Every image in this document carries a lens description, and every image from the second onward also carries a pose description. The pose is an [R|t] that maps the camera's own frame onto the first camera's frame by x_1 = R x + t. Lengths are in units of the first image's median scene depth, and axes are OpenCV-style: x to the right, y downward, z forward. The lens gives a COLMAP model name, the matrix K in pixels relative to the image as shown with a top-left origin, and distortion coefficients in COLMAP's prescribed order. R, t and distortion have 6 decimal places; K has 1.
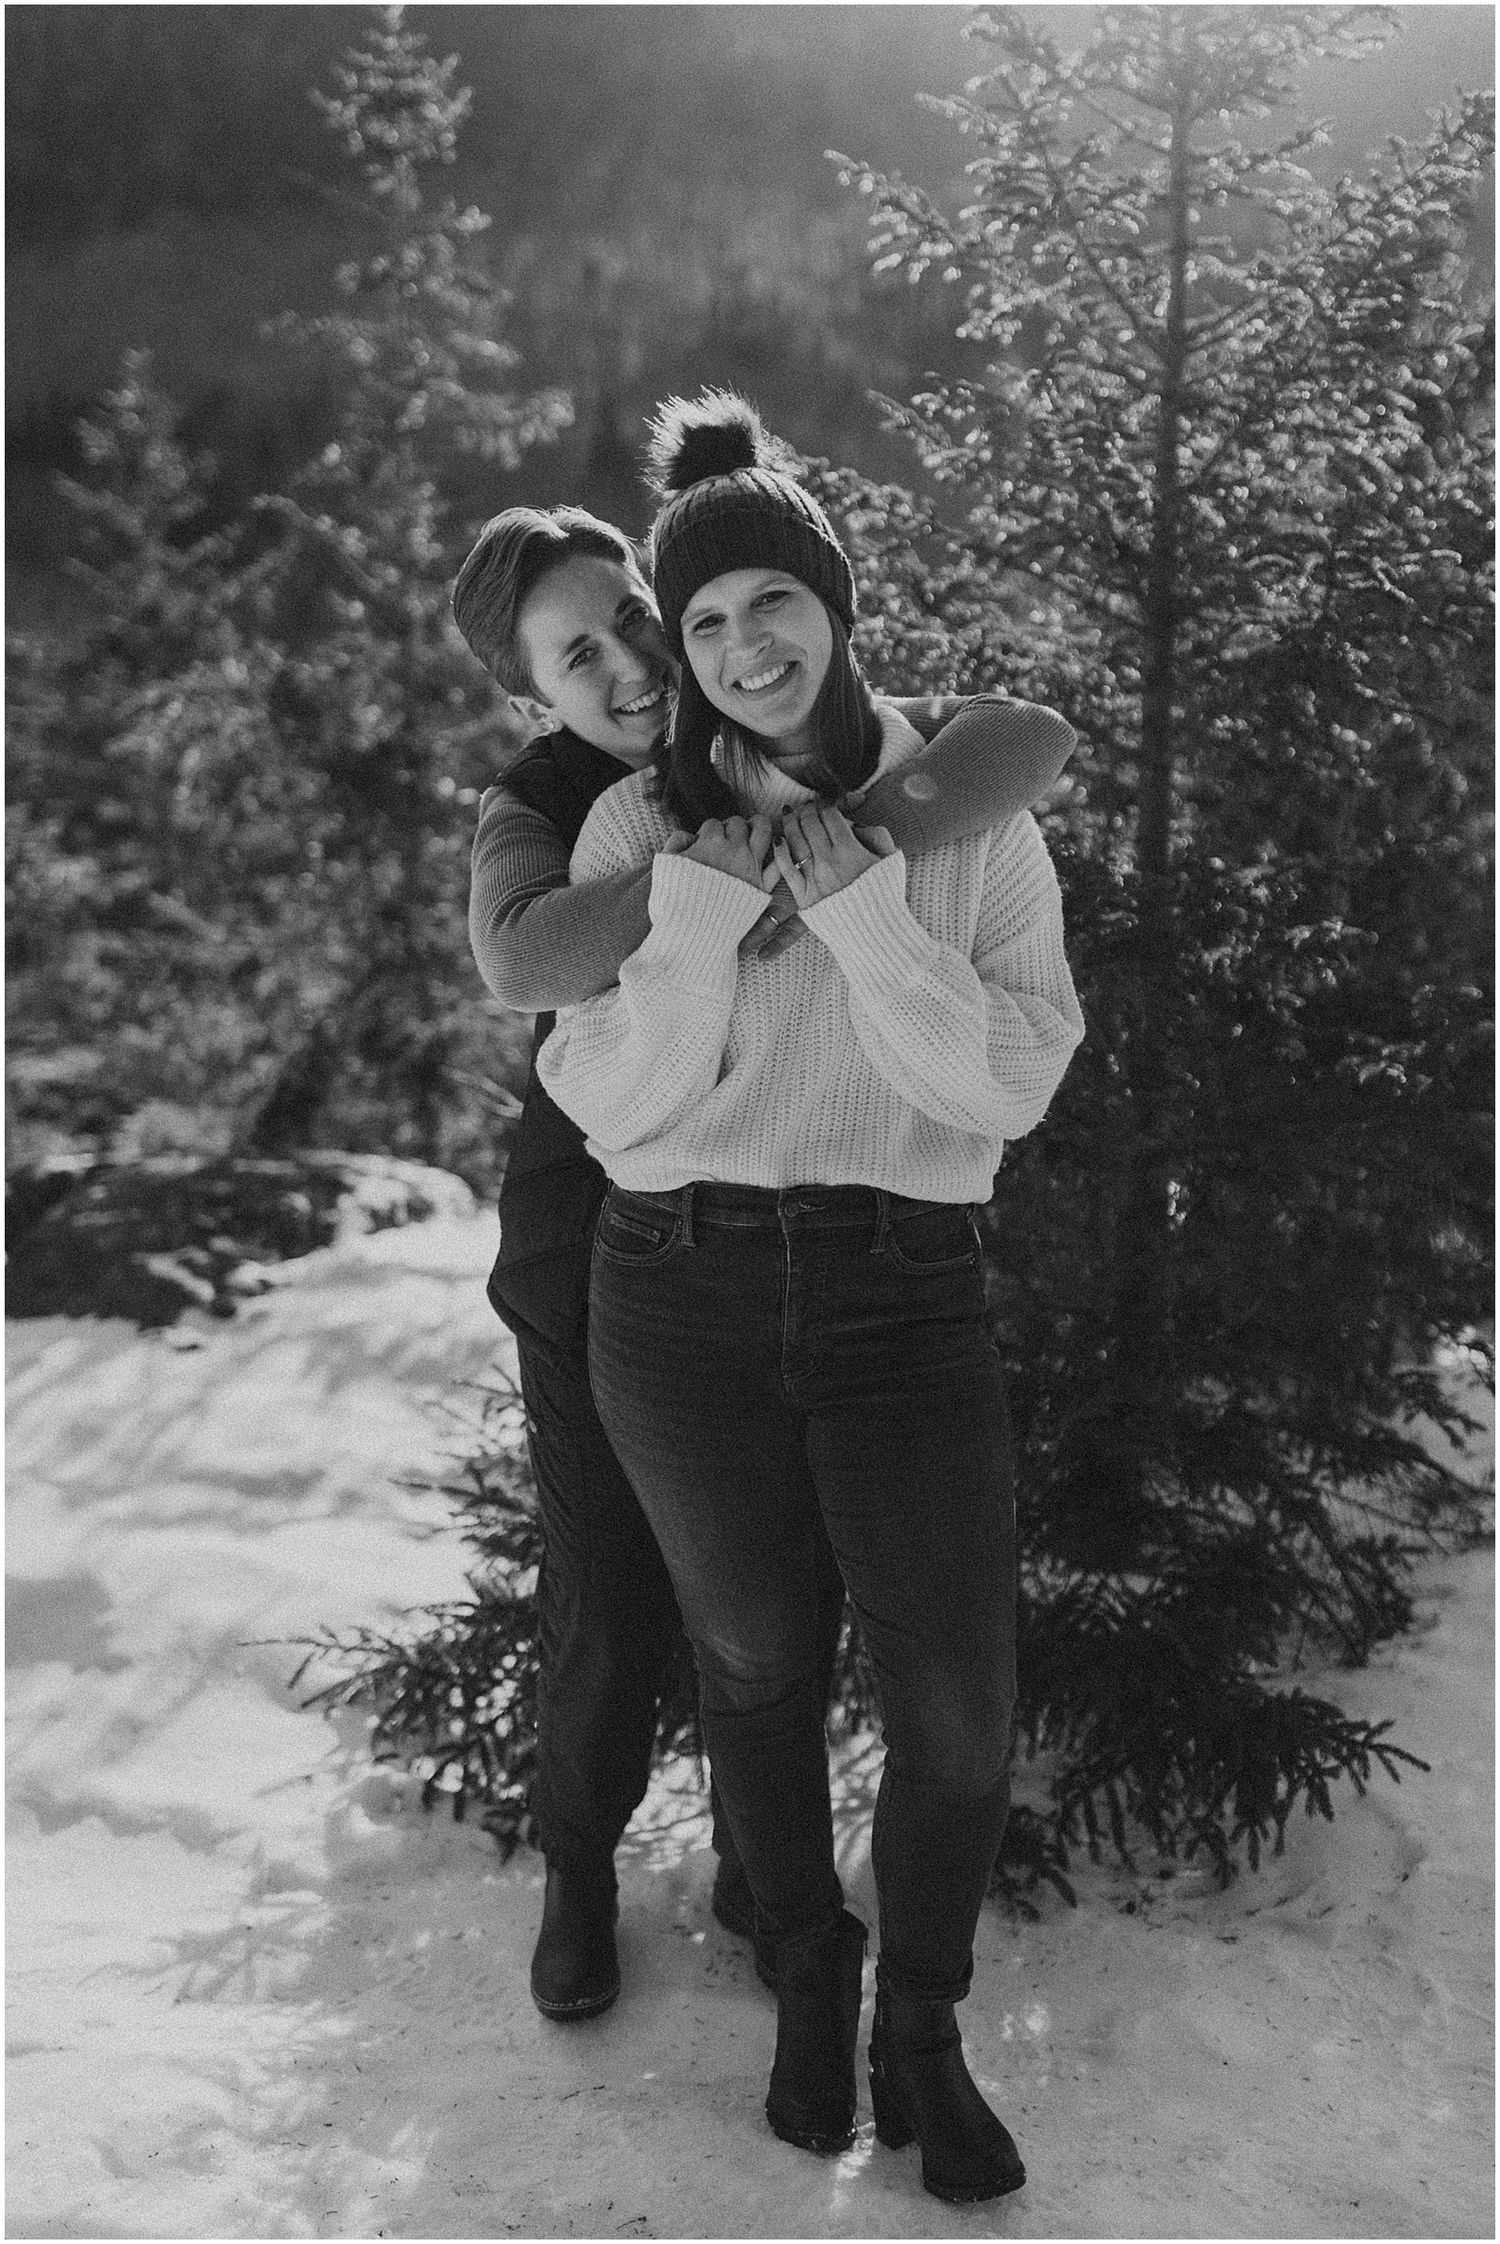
lens RADIAL K [[2363.0, 0, 819.7], [0, 2363.0, 1098.9], [0, 0, 1]] dist [0.001991, -0.012274]
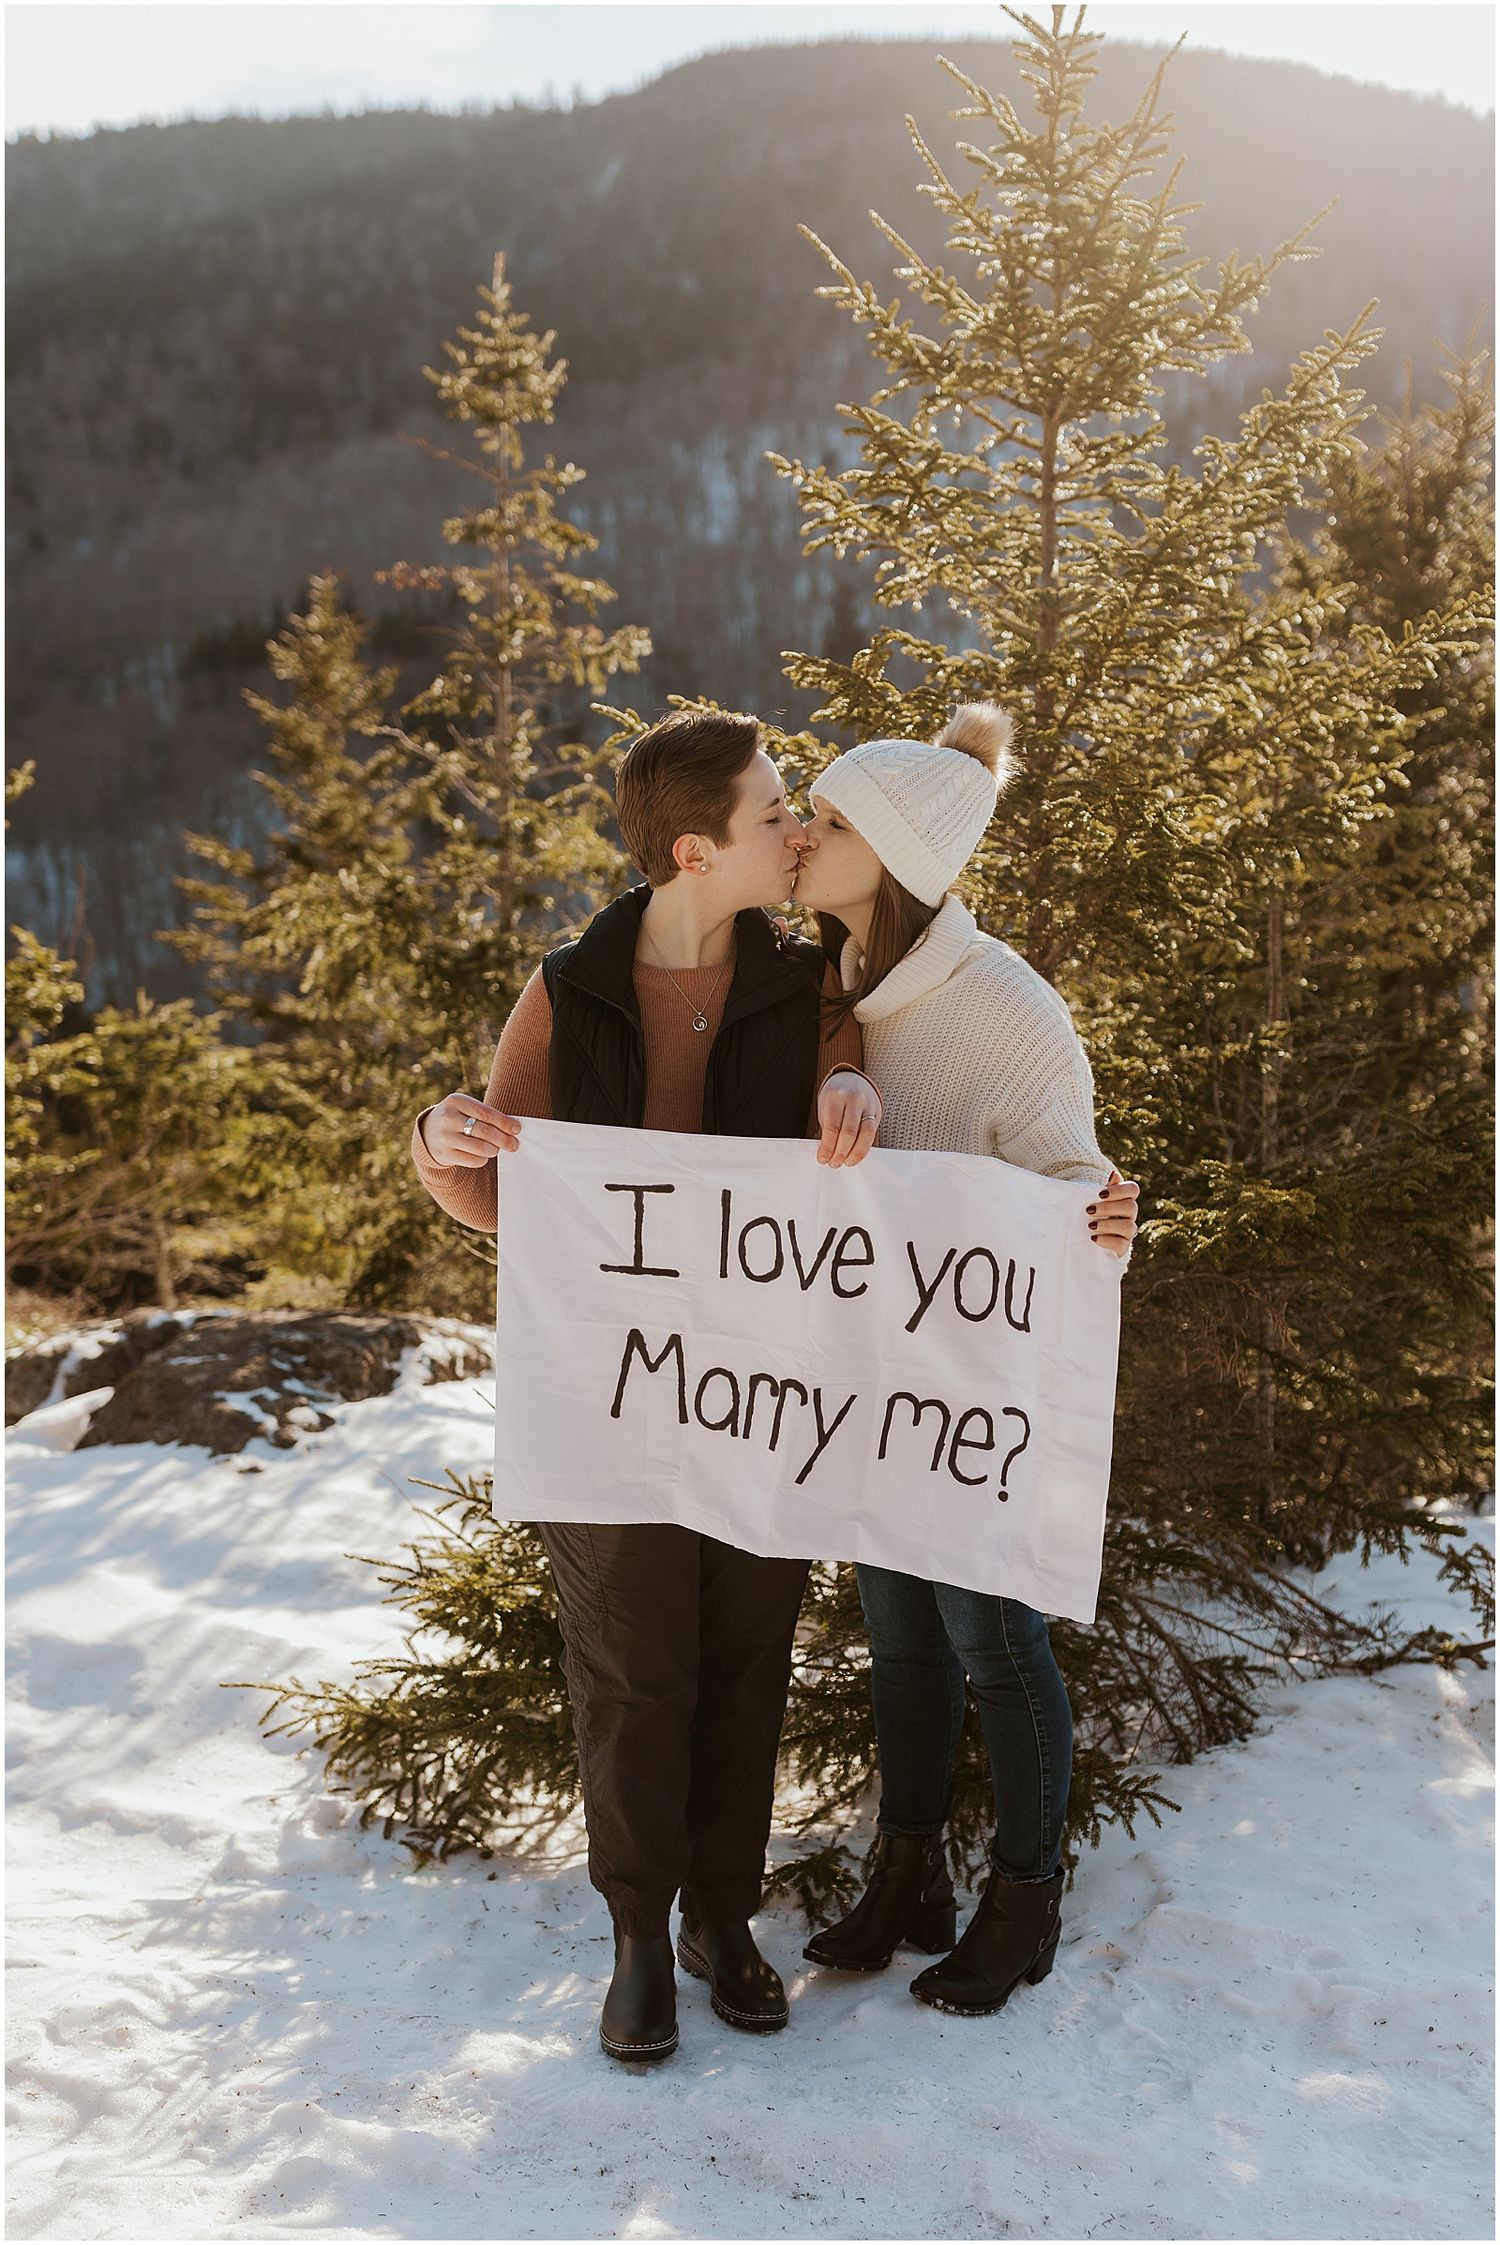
lens RADIAL K [[2466.1, 0, 705.3], [0, 2466.1, 1183.4], [0, 0, 1]] dist [-0.002072, 0.012471]
pose [[0.989056, 0.014216, -0.146857, 0.127178], [-0.021440, 0.998630, -0.047725, 0.018326], [0.145977, 0.050351, 0.988006, -0.161079]]
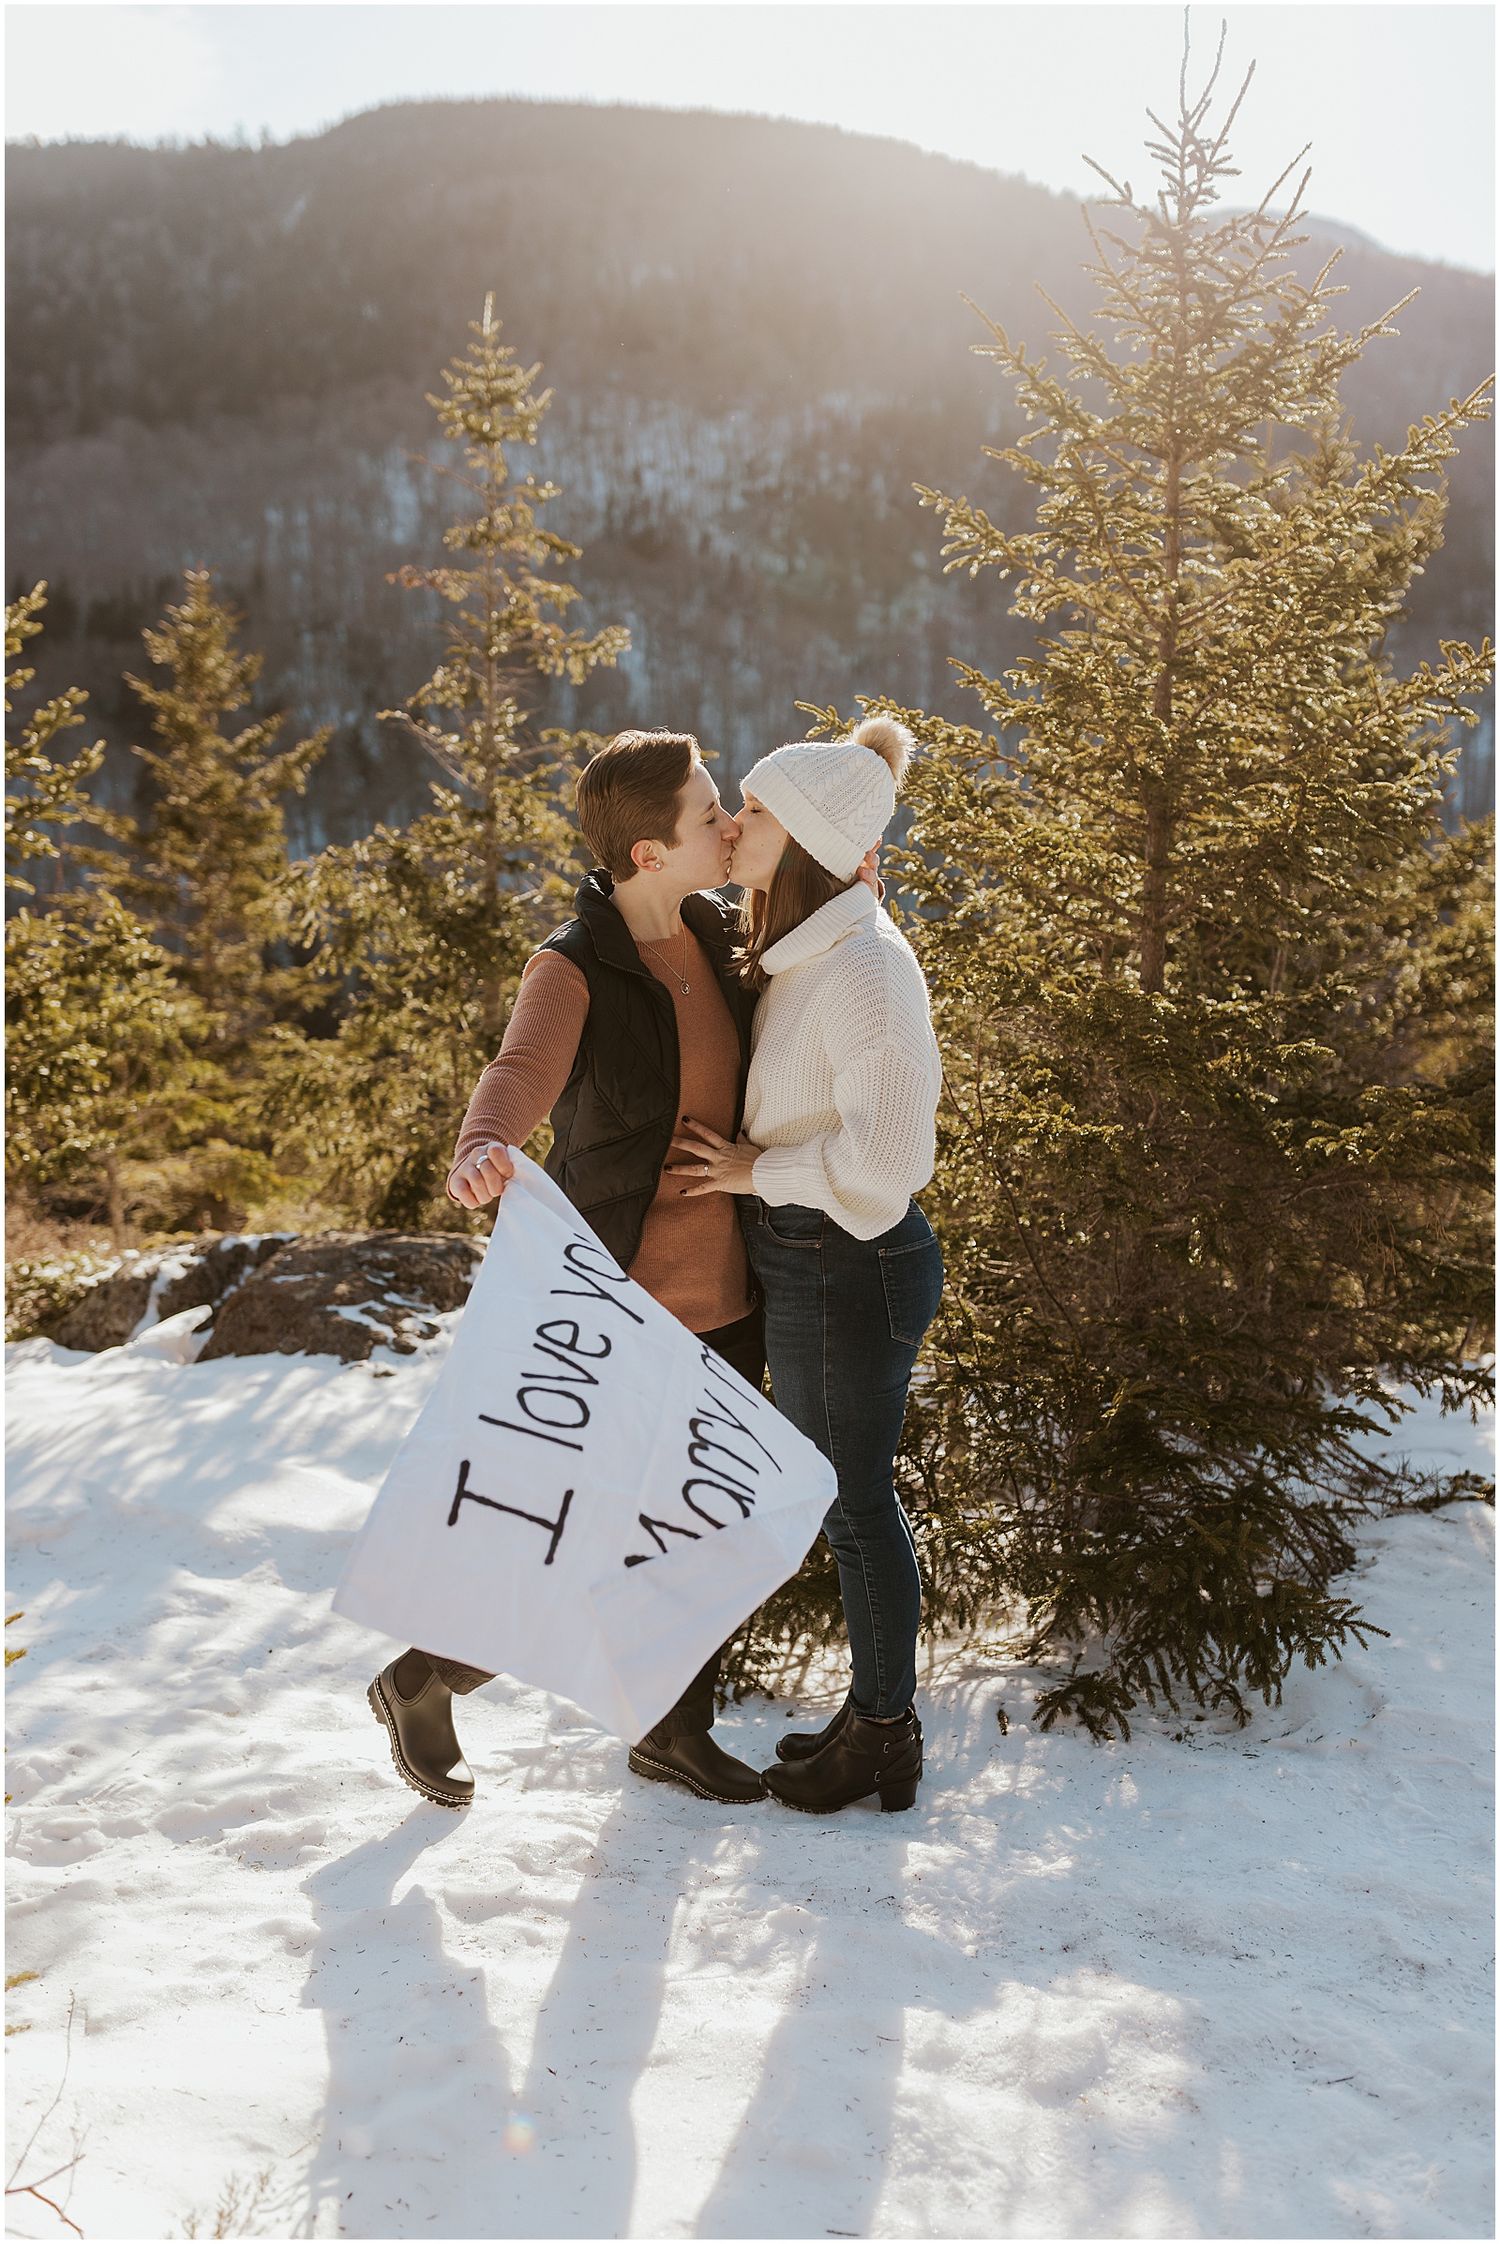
lens RADIAL K [[2186.4, 0, 688.7], [0, 2186.4, 1115.3], [0, 0, 1]] dist [0.003889, -0.000896]
pose [[0.999995, 0.000174, -0.003300, -0.097254], [-0.000336, 0.998802, -0.048940, 0.022453], [0.003288, 0.048941, 0.998796, -0.200344]]
